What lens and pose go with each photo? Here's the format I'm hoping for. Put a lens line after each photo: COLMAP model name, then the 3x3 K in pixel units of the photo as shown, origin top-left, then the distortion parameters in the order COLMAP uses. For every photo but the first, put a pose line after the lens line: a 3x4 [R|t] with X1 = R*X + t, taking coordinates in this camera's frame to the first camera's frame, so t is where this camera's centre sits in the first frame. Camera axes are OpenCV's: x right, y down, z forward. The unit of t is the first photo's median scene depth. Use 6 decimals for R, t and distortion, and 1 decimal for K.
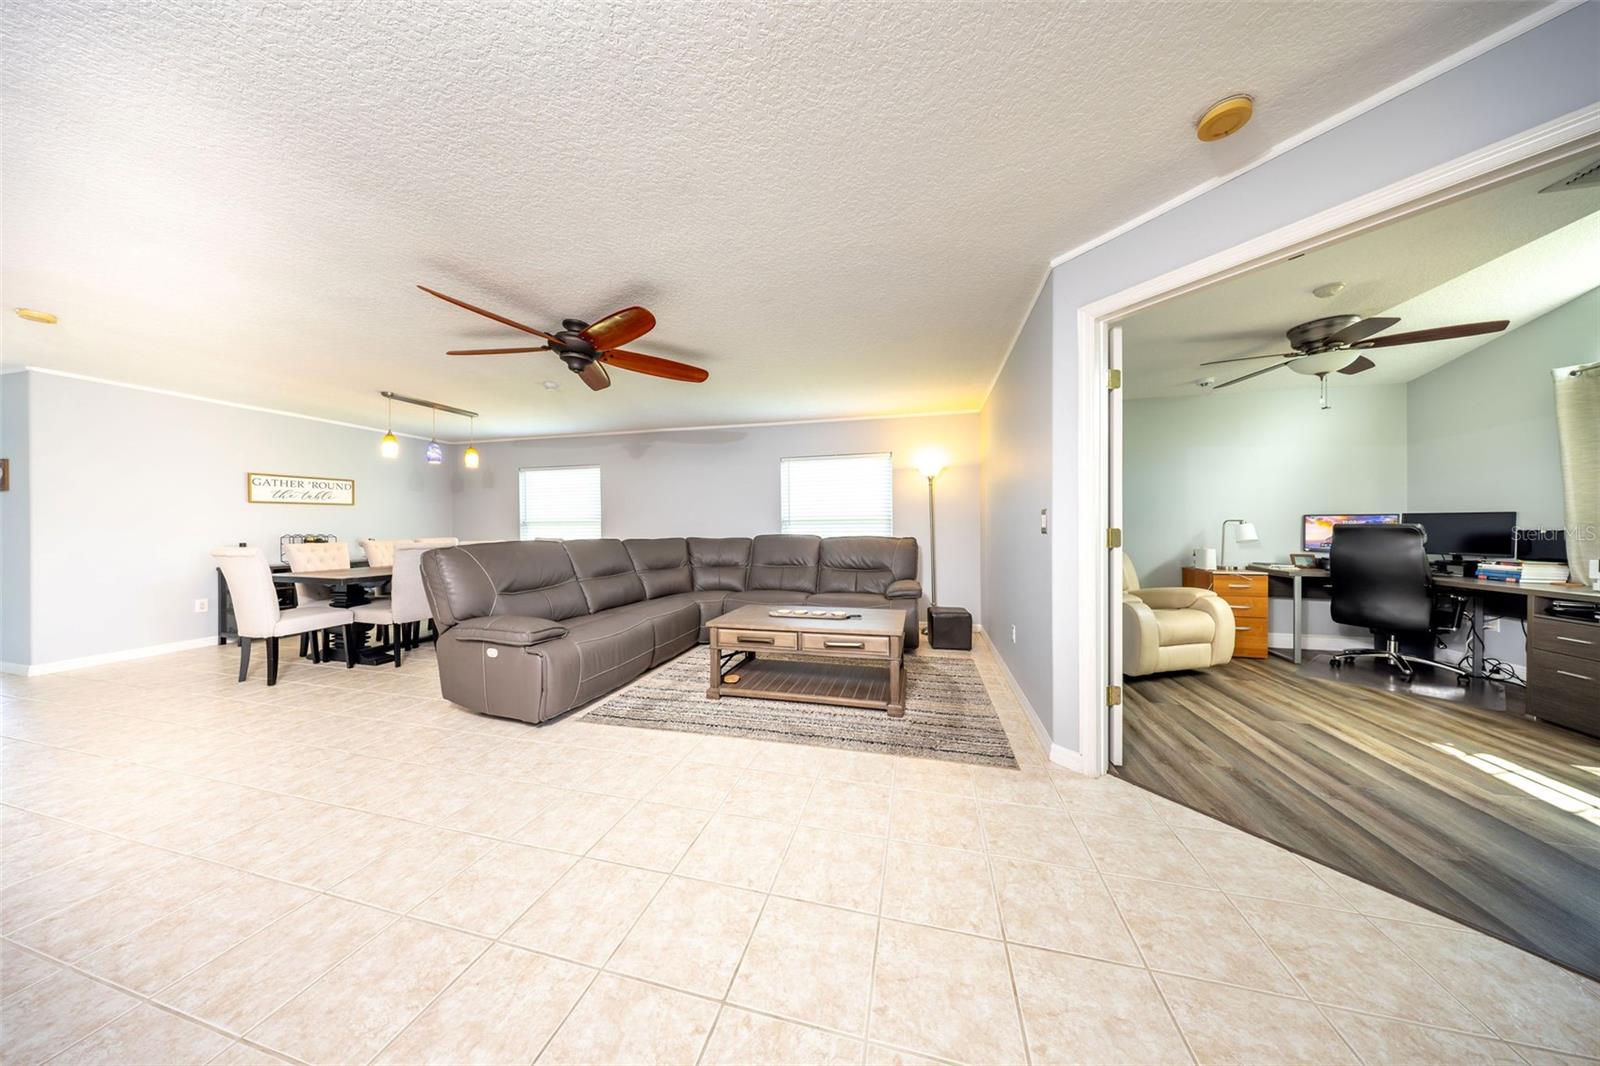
lens RADIAL K [[461.9, 0, 805.5], [0, 461.9, 530.5], [0, 0, 1]] dist [0.001454, -0.000300]
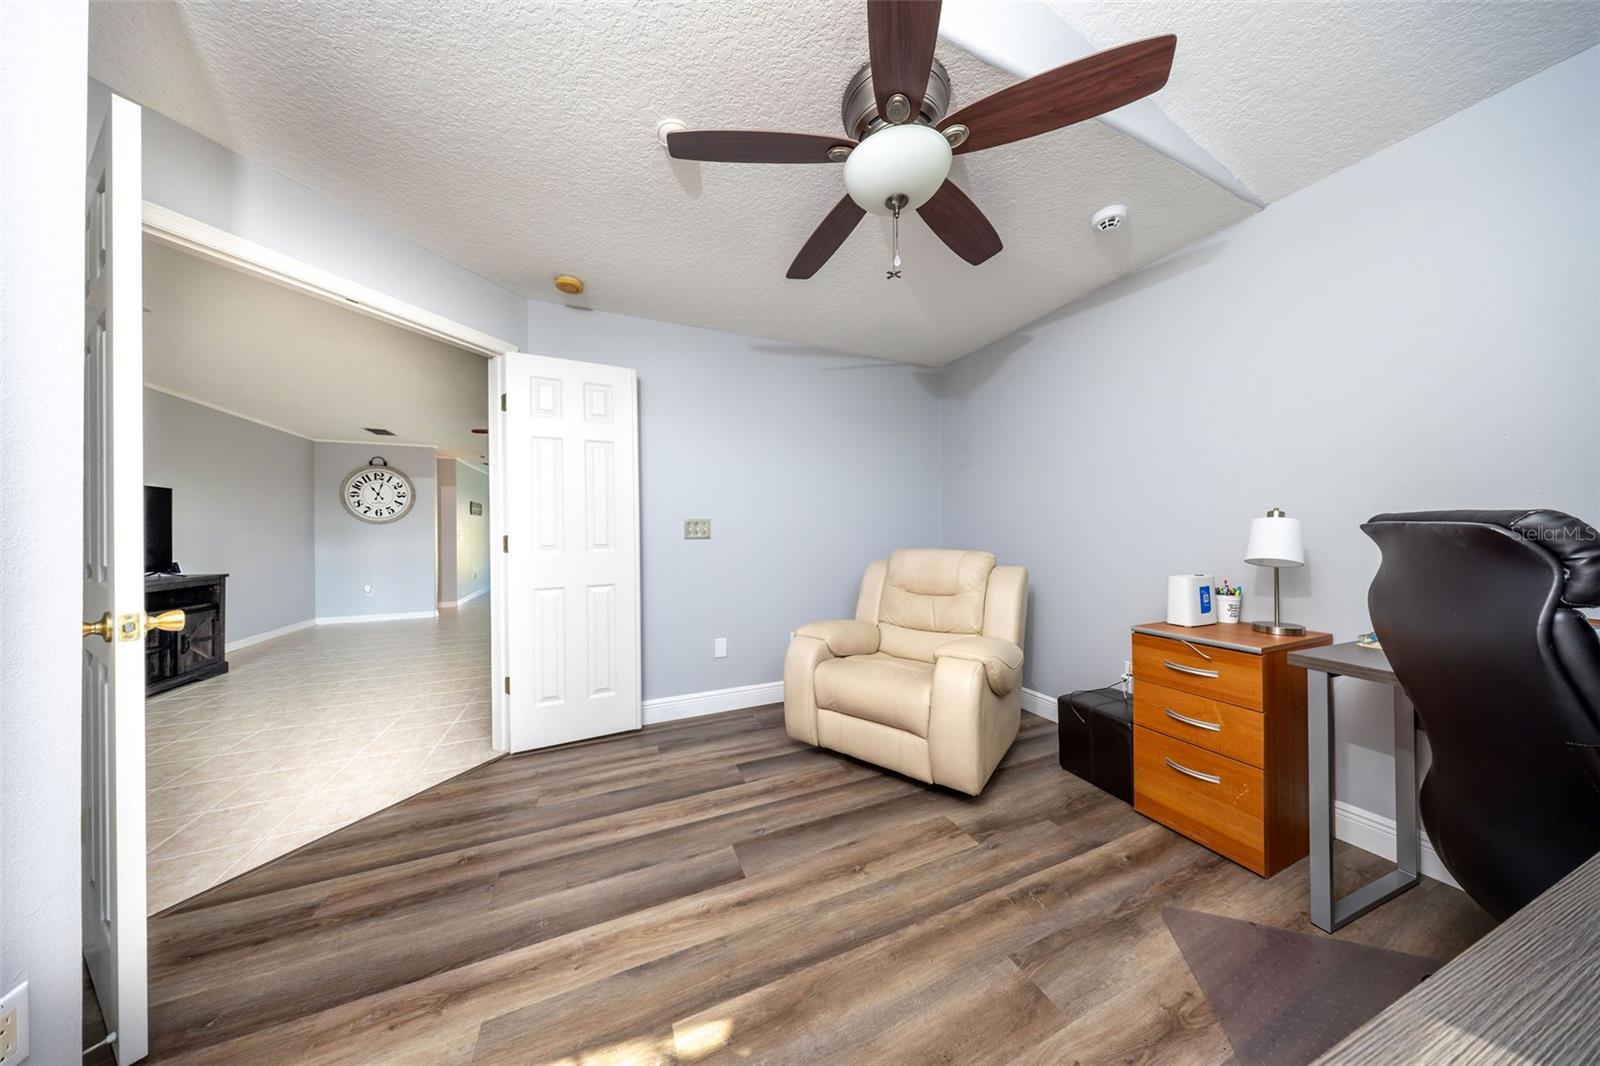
lens RADIAL K [[461.9, 0, 804.3], [0, 461.9, 532.8], [0, 0, 1]] dist [0.001454, -0.000300]
pose [[0.609242, -0.003703, -0.792976, 1.498248], [0.006043, 0.999982, -0.000027, -0.006633], [0.792962, -0.004776, 0.609253, 0.672225]]
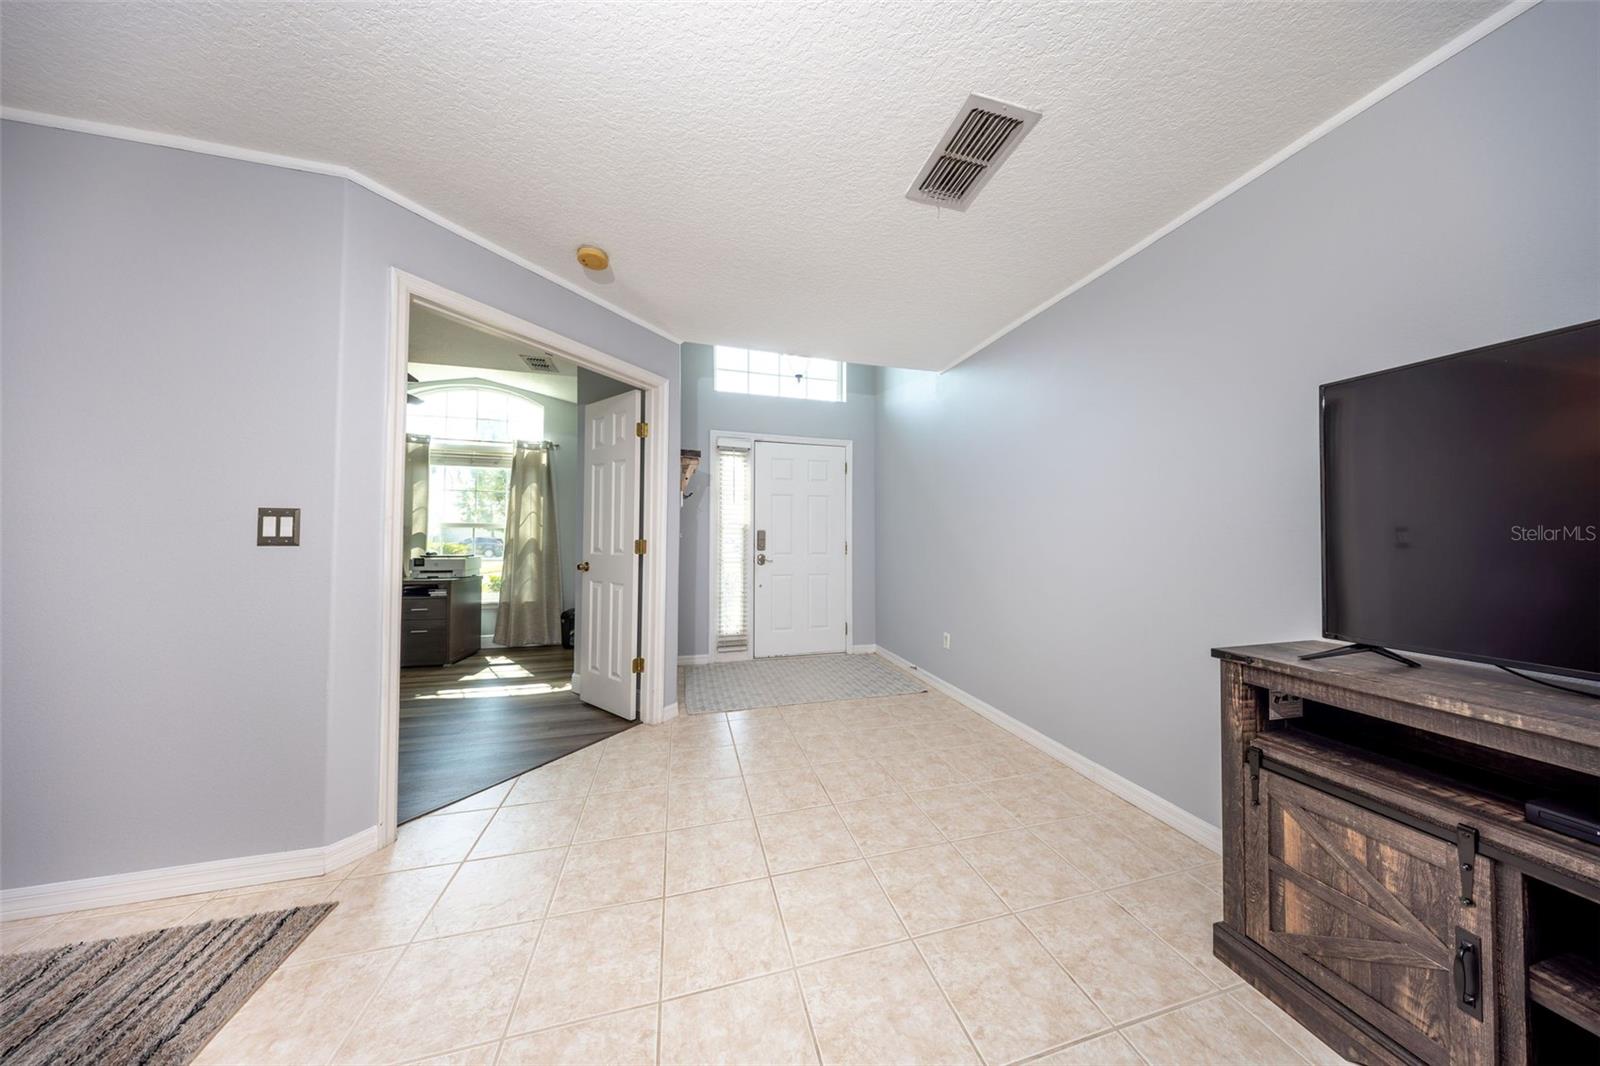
lens RADIAL K [[461.9, 0, 801.9], [0, 461.9, 528.7], [0, 0, 1]] dist [0.001454, -0.000300]
pose [[-0.491177, 0.023237, 0.870750, -0.343468], [0.001879, 0.999670, -0.025617, 0.000850], [-0.871058, -0.010946, -0.491059, 0.577054]]
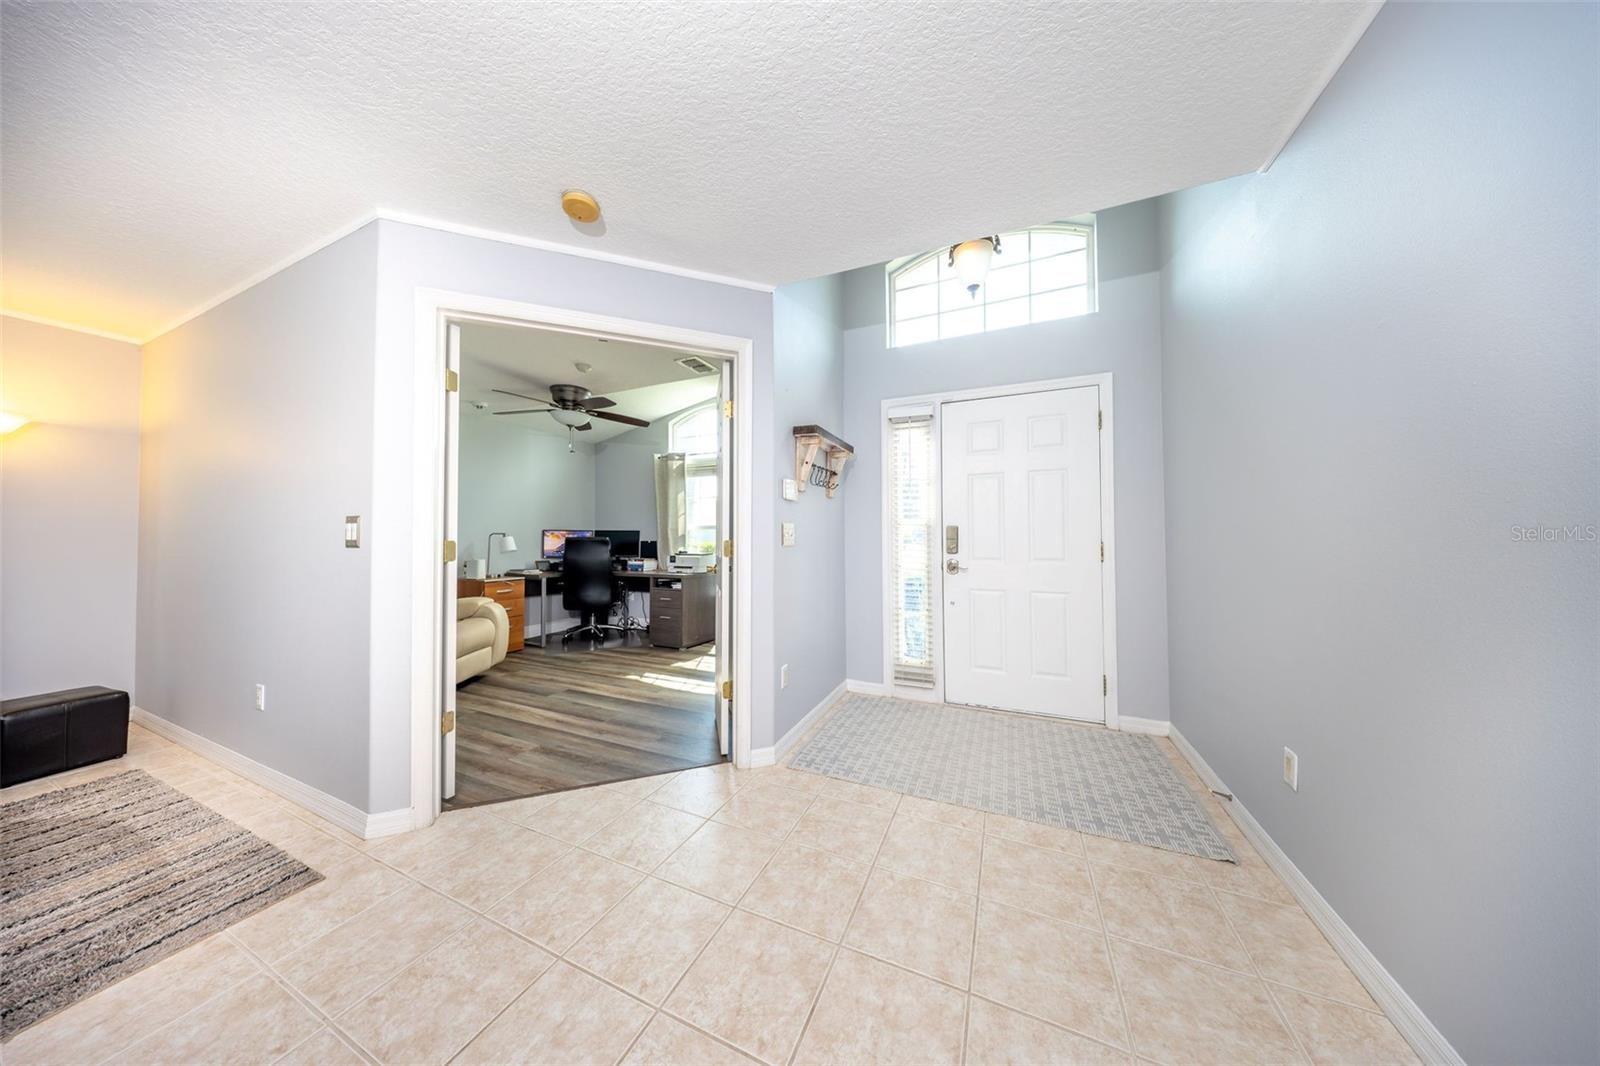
lens RADIAL K [[461.9, 0, 804.0], [0, 461.9, 530.2], [0, 0, 1]] dist [0.001454, -0.000300]
pose [[0.171986, 0.020398, 0.984888, -0.092402], [0.005641, 0.999749, -0.021690, -0.001126], [-0.985083, 0.009286, 0.171828, 0.105667]]
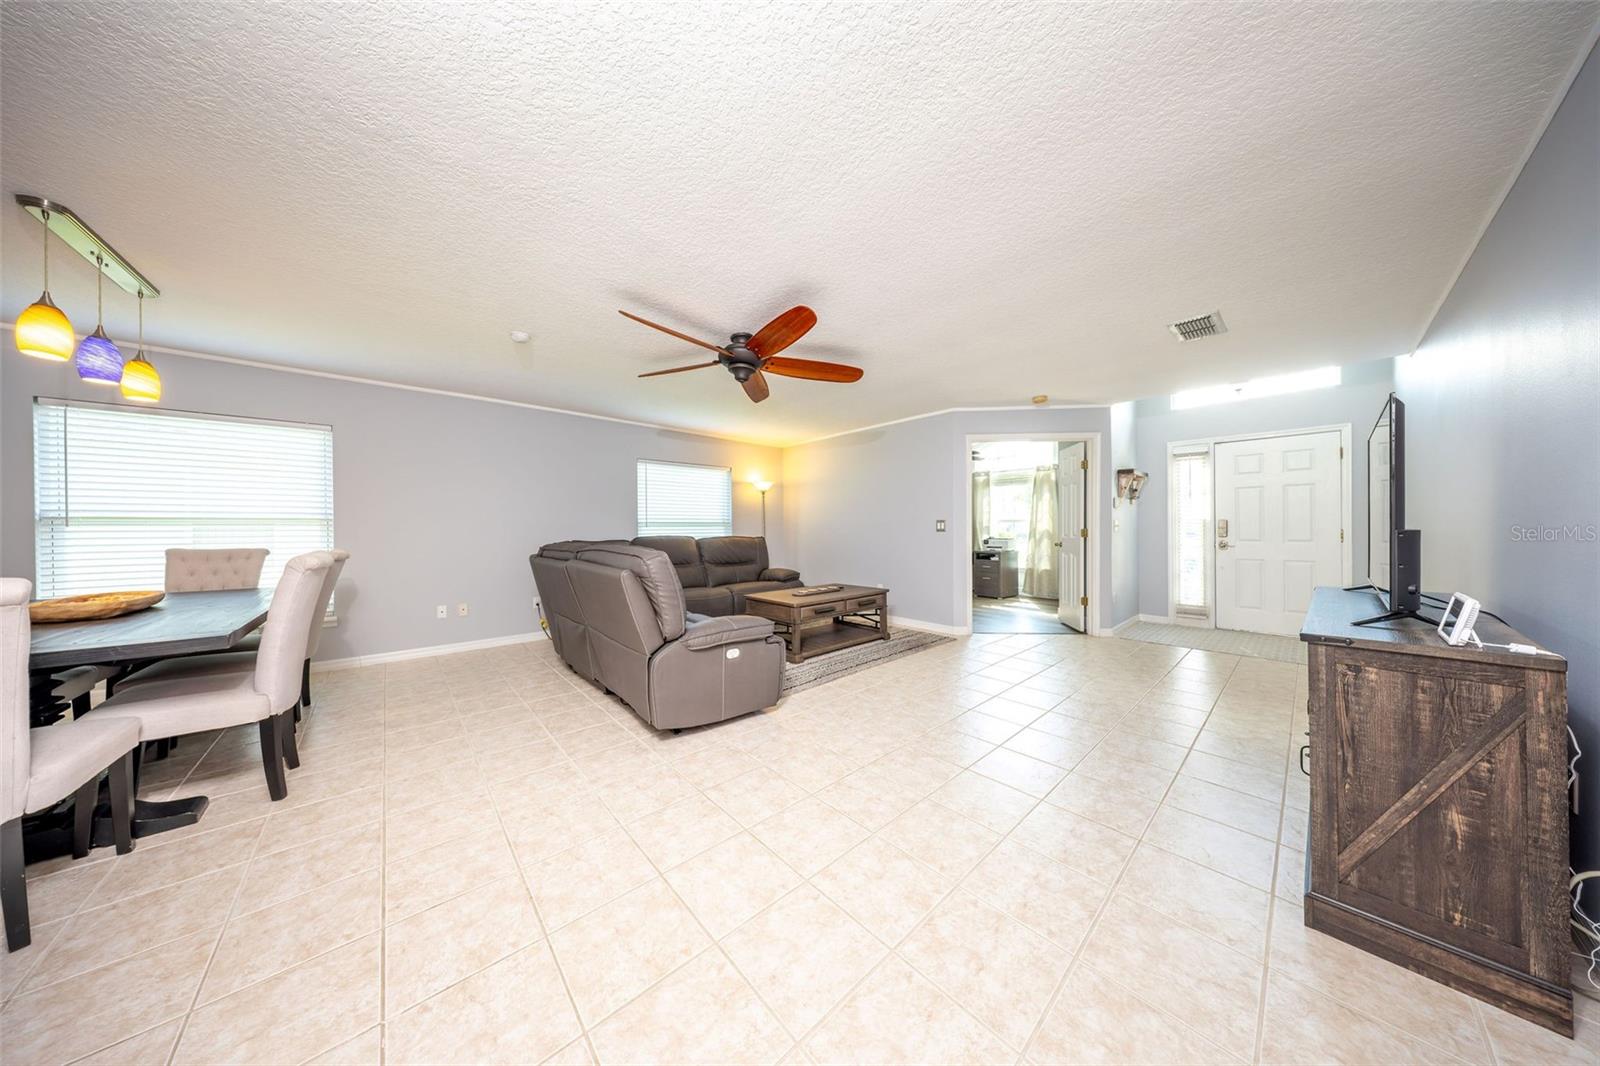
lens RADIAL K [[461.9, 0, 799.3], [0, 461.9, 531.3], [0, 0, 1]] dist [0.001454, -0.000300]
pose [[0.555869, -0.001325, 0.831269, -1.337442], [0.005195, 0.999985, -0.001880, 0.005316], [-0.831254, 0.005364, 0.555867, 0.313853]]
